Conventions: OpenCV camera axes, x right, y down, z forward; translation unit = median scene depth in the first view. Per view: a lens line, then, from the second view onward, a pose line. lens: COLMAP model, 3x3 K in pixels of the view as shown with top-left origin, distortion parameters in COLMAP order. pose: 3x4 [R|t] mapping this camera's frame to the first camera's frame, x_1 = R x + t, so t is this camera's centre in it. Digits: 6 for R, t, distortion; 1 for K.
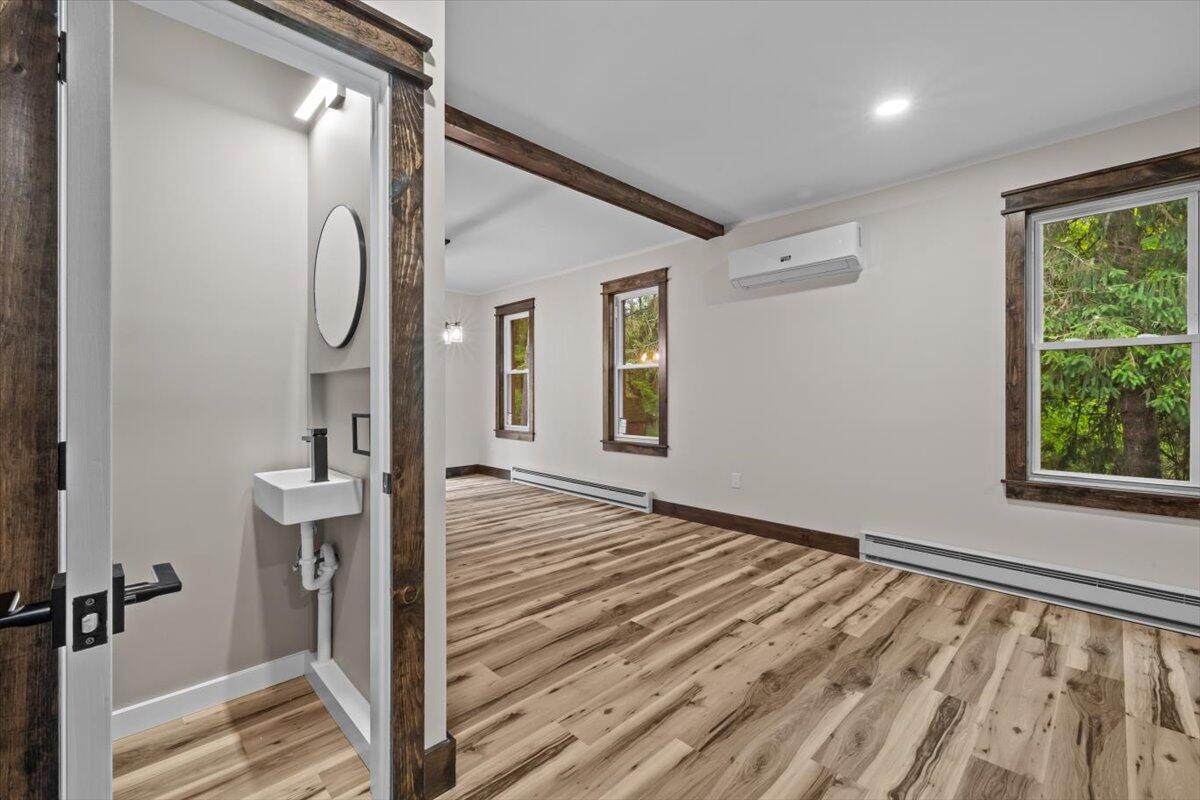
lens RADIAL K [[502.0, 0, 600.1], [0, 502.0, 398.2], [0, 0, 1]] dist [-0.000357, -0.000012]
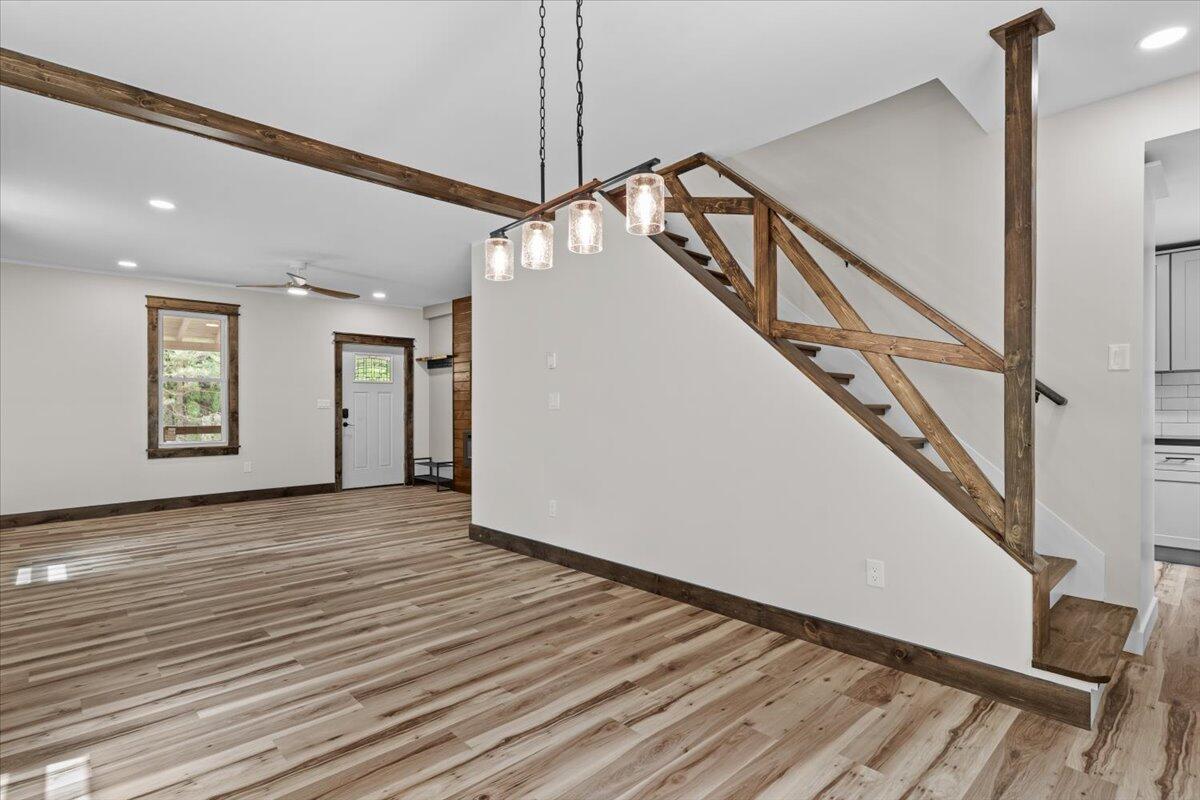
lens RADIAL K [[585.3, 0, 600.1], [0, 585.3, 403.4], [0, 0, 1]] dist [0.002902, 0.001570]
pose [[-0.999774, 0.001018, 0.021235, -0.468640], [0.001024, 0.999999, 0.000258, -0.015134], [-0.021235, 0.000280, -0.999774, 1.827912]]
